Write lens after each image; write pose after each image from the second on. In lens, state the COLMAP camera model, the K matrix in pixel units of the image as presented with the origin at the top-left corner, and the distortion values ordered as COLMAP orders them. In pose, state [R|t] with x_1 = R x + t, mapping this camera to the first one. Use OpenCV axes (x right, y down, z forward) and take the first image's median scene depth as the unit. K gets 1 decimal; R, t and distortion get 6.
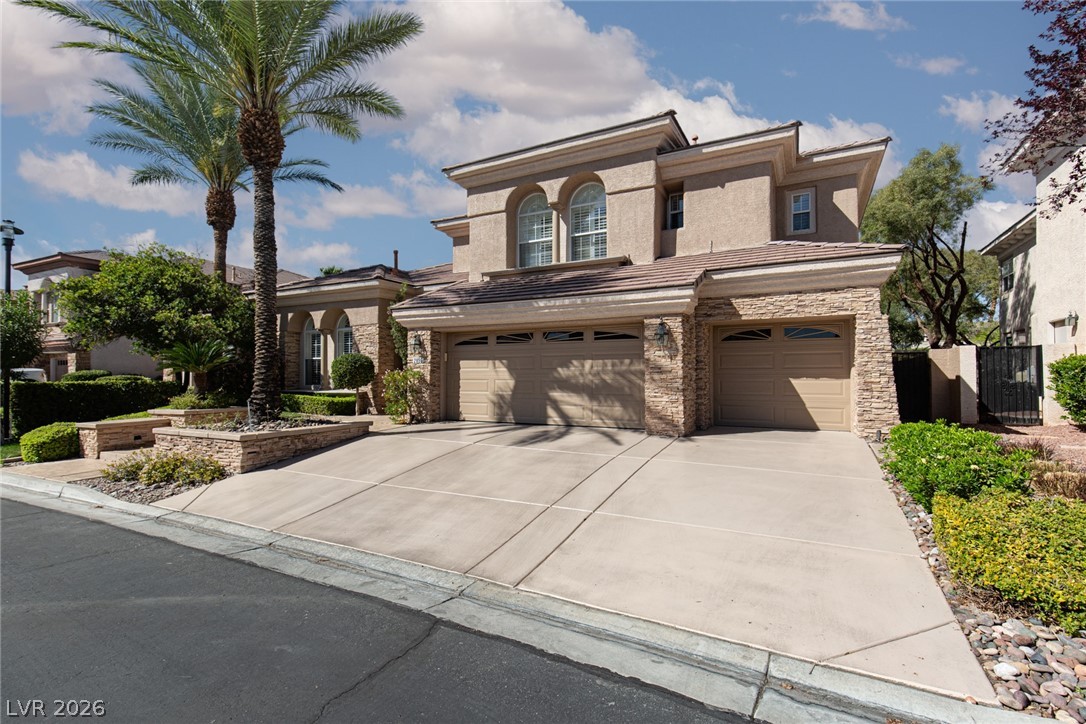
lens RADIAL K [[500.9, 0, 542.9], [0, 500.9, 363.5], [0, 0, 1]] dist [-0.001674, -0.000121]
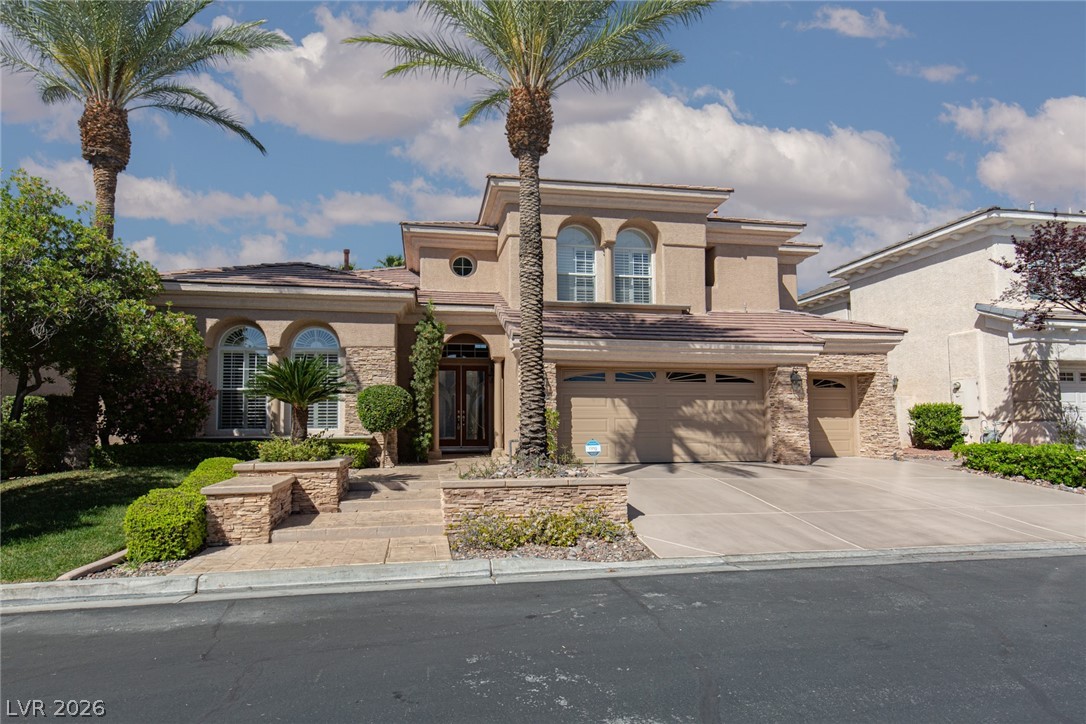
lens RADIAL K [[594.4, 0, 529.4], [0, 594.4, 377.5], [0, 0, 1]] dist [0.008395, -0.003481]
pose [[0.798134, 0.045577, 0.600753, -0.996095], [-0.015300, 0.998346, -0.055415, 0.021837], [-0.602285, 0.035037, 0.797512, 0.200795]]
